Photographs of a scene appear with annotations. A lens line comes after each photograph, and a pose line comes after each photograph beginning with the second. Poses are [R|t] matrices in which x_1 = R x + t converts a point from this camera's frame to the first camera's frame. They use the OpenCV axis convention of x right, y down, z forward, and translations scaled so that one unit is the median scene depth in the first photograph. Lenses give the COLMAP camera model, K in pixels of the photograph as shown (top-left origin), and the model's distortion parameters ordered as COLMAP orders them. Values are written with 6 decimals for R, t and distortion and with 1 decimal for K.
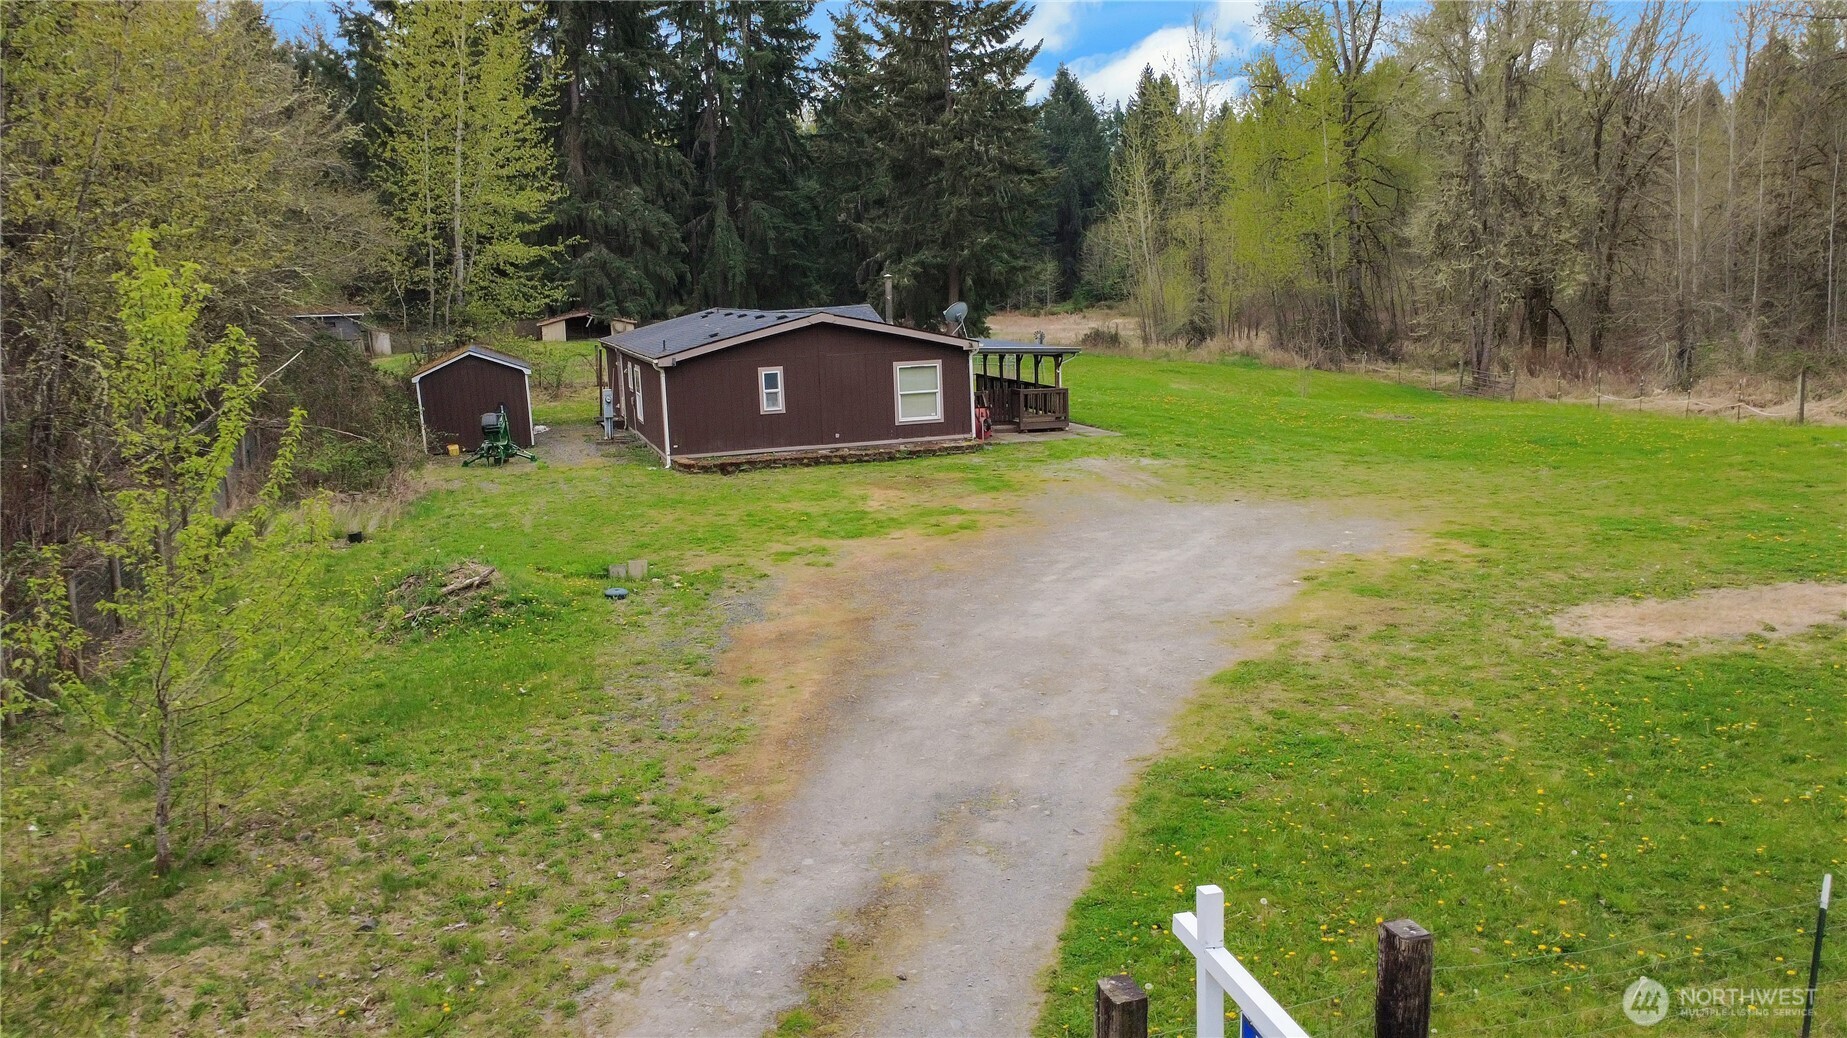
lens RADIAL K [[1346.3, 0, 923.2], [0, 1346.3, 524.9], [0, 0, 1]] dist [-0.003145, 0.004488]
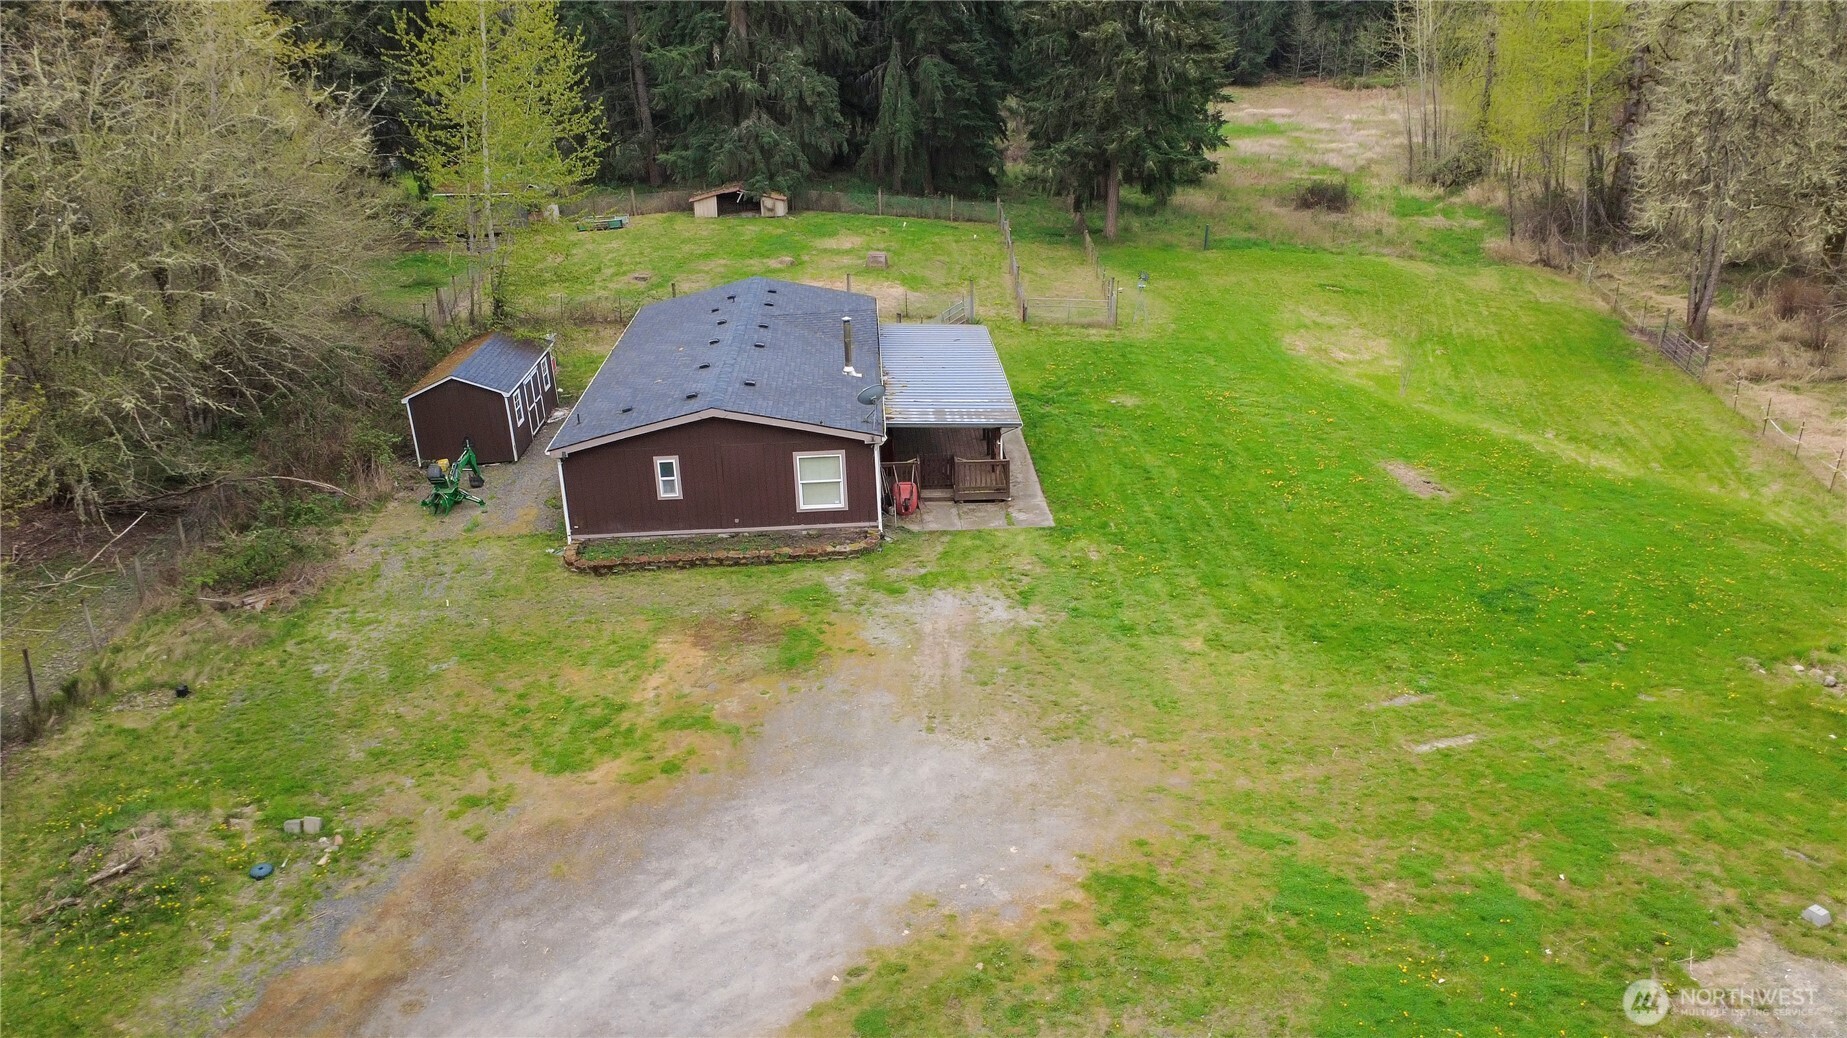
lens RADIAL K [[1346.3, 0, 923.2], [0, 1346.3, 524.9], [0, 0, 1]] dist [-0.003145, 0.004488]
pose [[0.963832, 0.106065, -0.244494, 0.313112], [-0.050879, 0.973751, 0.221855, -0.290072], [0.261607, -0.201392, 0.943930, 0.083848]]
